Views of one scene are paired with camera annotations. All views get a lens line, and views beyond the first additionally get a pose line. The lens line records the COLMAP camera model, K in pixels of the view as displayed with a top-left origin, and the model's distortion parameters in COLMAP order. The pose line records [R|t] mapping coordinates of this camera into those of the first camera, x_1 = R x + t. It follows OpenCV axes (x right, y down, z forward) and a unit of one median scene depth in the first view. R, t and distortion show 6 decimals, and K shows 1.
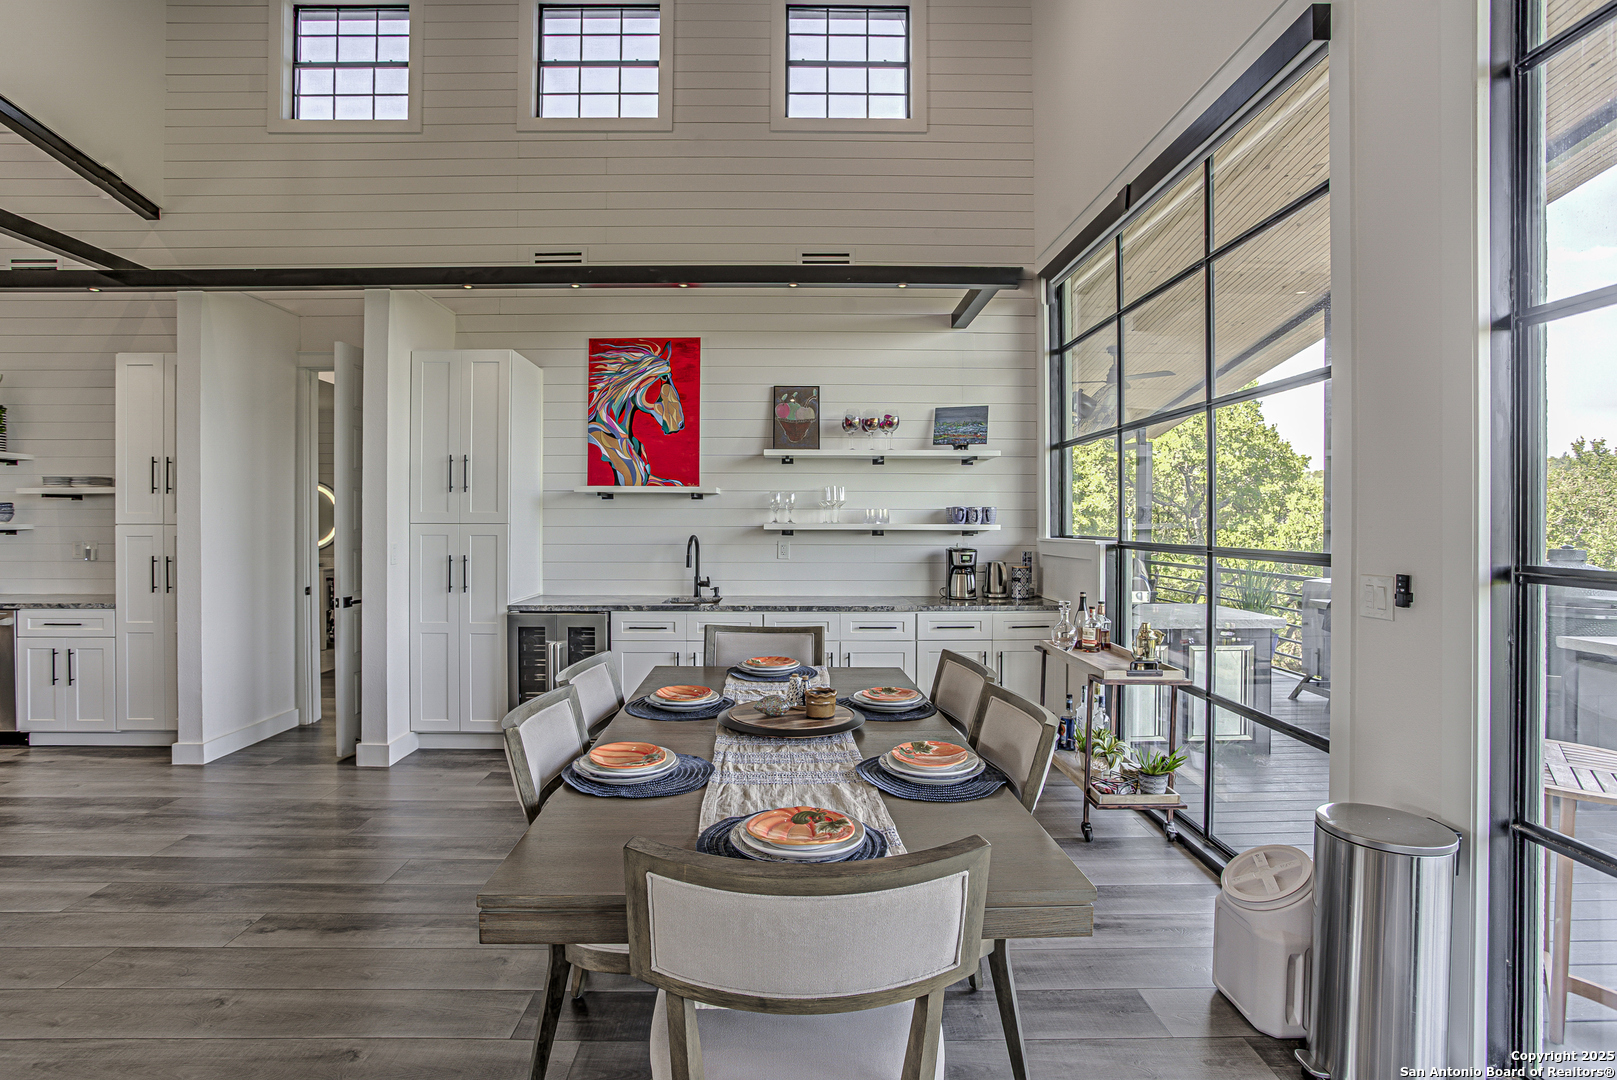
lens RADIAL K [[800.7, 0, 795.8], [0, 800.7, 529.5], [0, 0, 1]] dist [-0.070172, 0.032444]
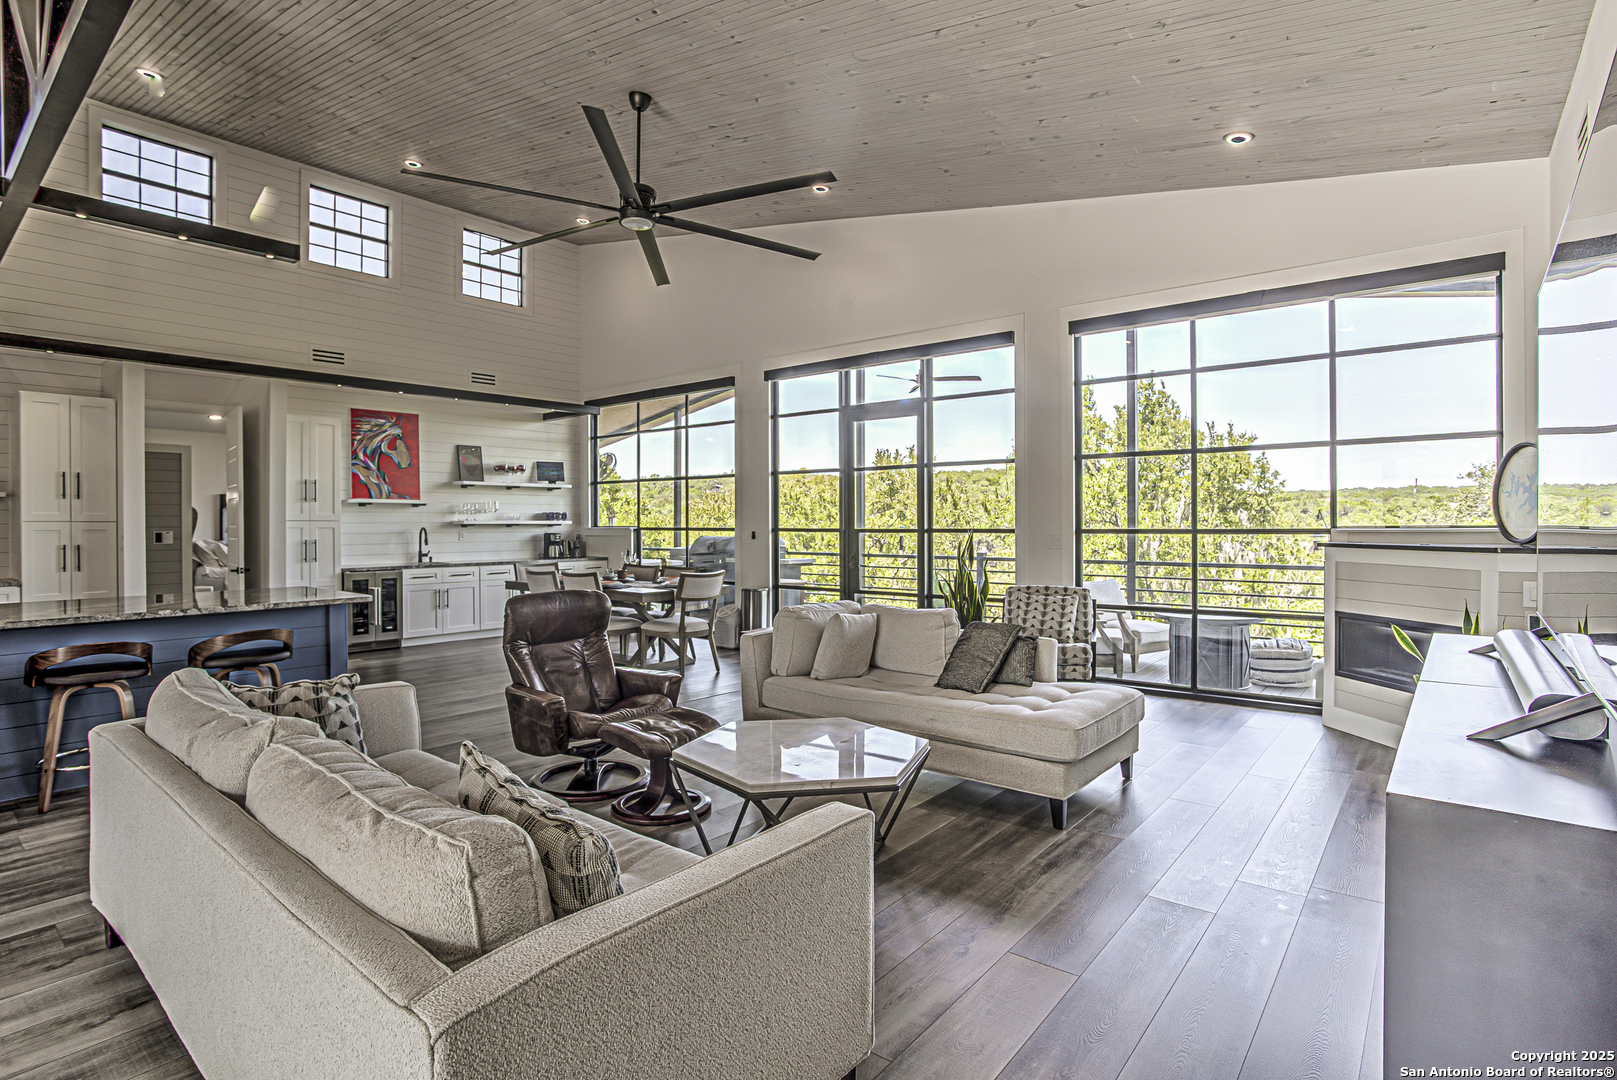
lens RADIAL K [[800.7, 0, 795.8], [0, 800.7, 529.5], [0, 0, 1]] dist [-0.070172, 0.032444]
pose [[0.647317, -0.010908, 0.762143, -0.903512], [0.011872, 0.999921, 0.004227, 0.013942], [-0.762128, 0.006312, 0.647395, -0.747142]]
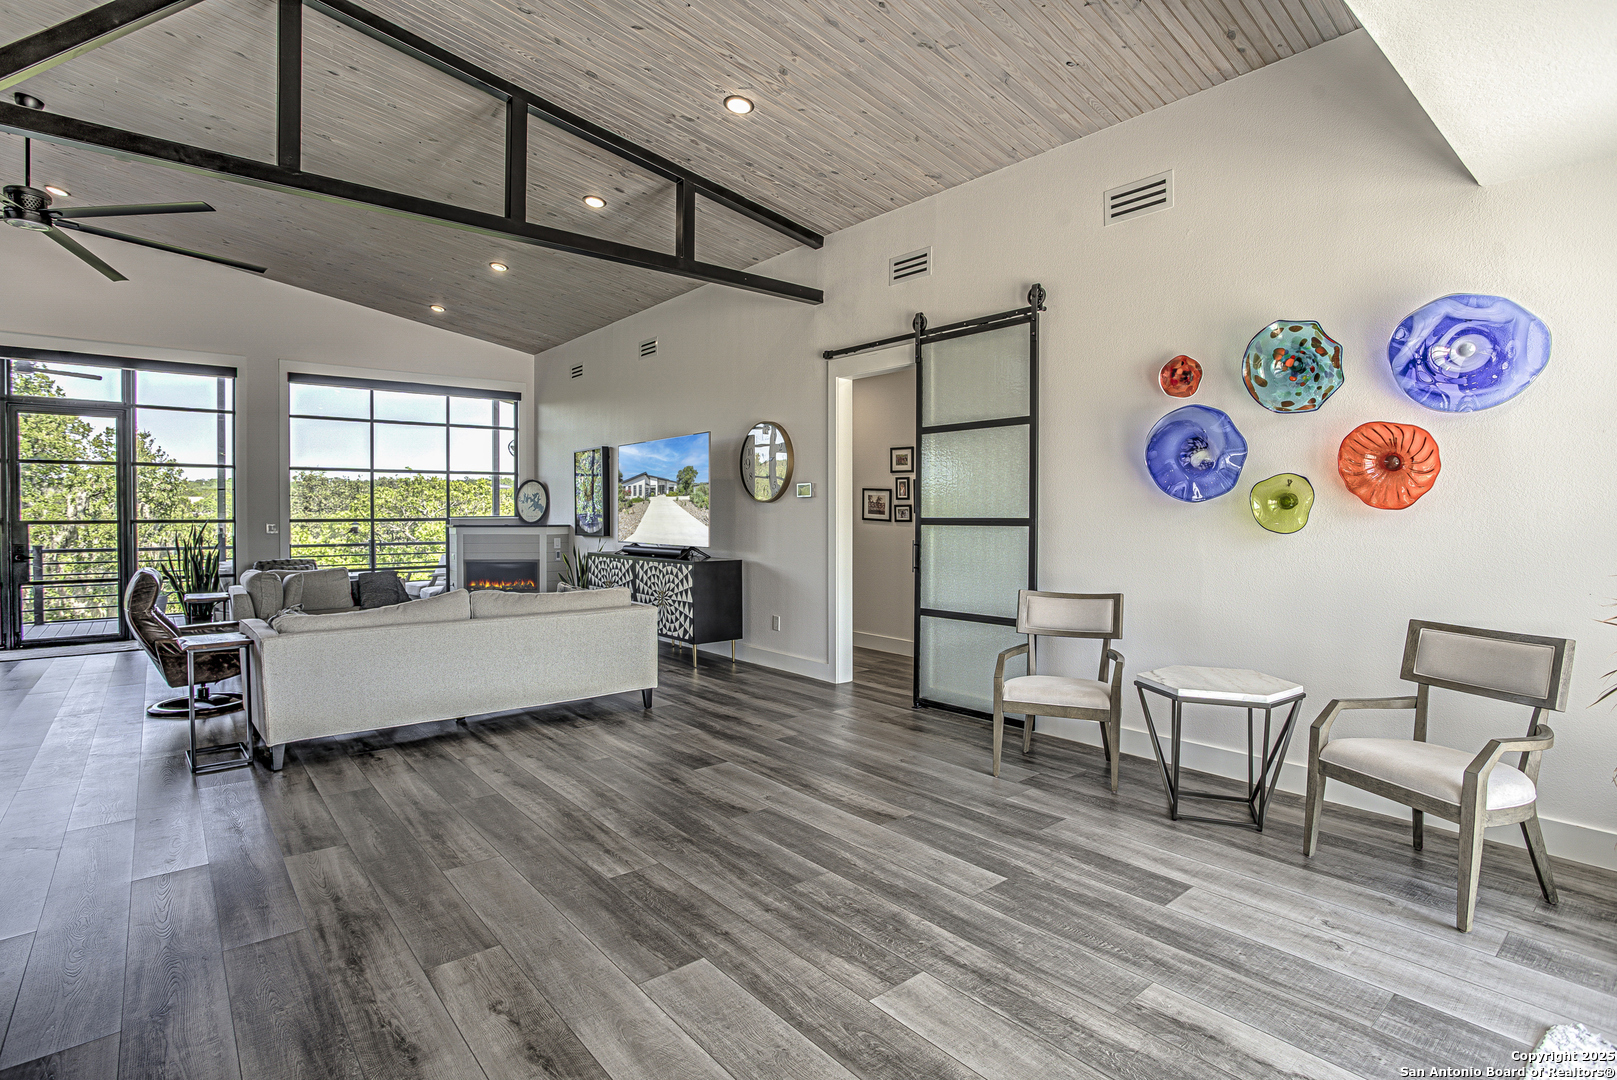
lens RADIAL K [[800.7, 0, 795.8], [0, 800.7, 529.5], [0, 0, 1]] dist [-0.070172, 0.032444]
pose [[-0.626865, -0.016610, 0.778951, -1.718882], [0.006125, 0.999637, 0.026245, 0.007567], [-0.779104, 0.021223, -0.626535, -0.067382]]
